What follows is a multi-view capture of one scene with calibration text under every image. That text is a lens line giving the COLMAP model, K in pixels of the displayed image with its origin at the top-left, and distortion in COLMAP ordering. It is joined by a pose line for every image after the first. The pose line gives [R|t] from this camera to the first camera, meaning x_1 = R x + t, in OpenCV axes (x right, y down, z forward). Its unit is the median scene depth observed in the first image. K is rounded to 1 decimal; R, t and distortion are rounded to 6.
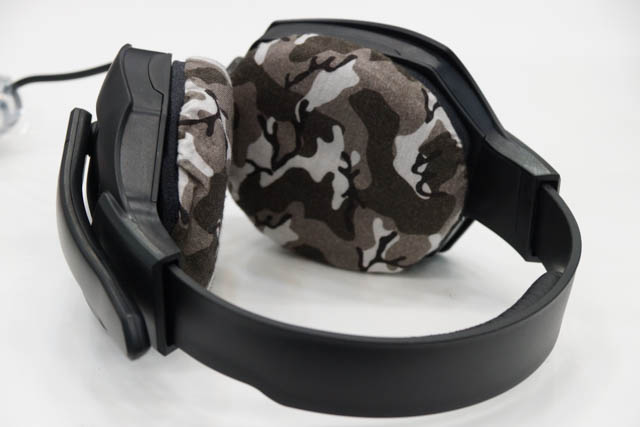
lens RADIAL K [[1986.9, 0, 320.0], [0, 1986.9, 213.5], [0, 0, 1]] dist [0.005161, 0.115553]
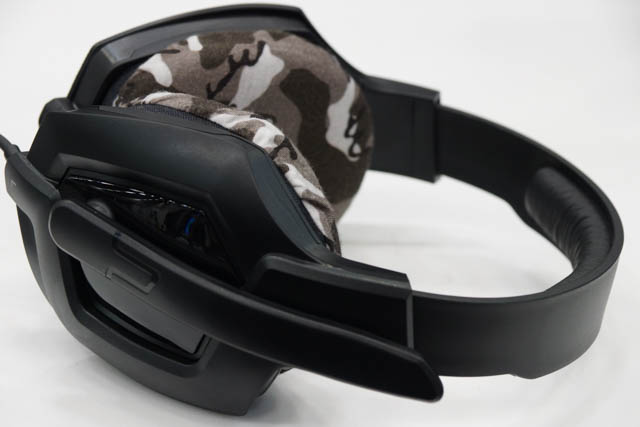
lens RADIAL K [[1986.9, 0, 320.0], [0, 1986.9, 213.5], [0, 0, 1]] dist [0.005161, 0.115553]
pose [[0.622031, -0.357369, 0.696681, -0.633933], [0.330328, 0.926483, 0.180314, -0.162023], [-0.709902, 0.117972, 0.694350, 0.349455]]
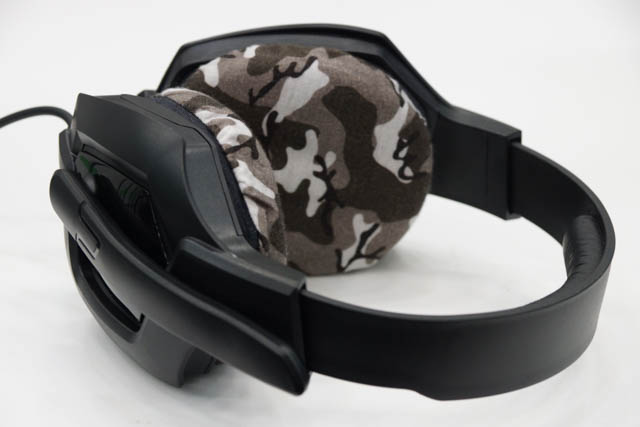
lens RADIAL K [[1986.9, 0, 320.0], [0, 1986.9, 213.5], [0, 0, 1]] dist [0.005161, 0.115553]
pose [[0.887108, -0.223680, 0.403741, -0.393870], [0.231363, 0.972393, 0.030369, -0.032931], [-0.399388, 0.066471, 0.914369, 0.102454]]
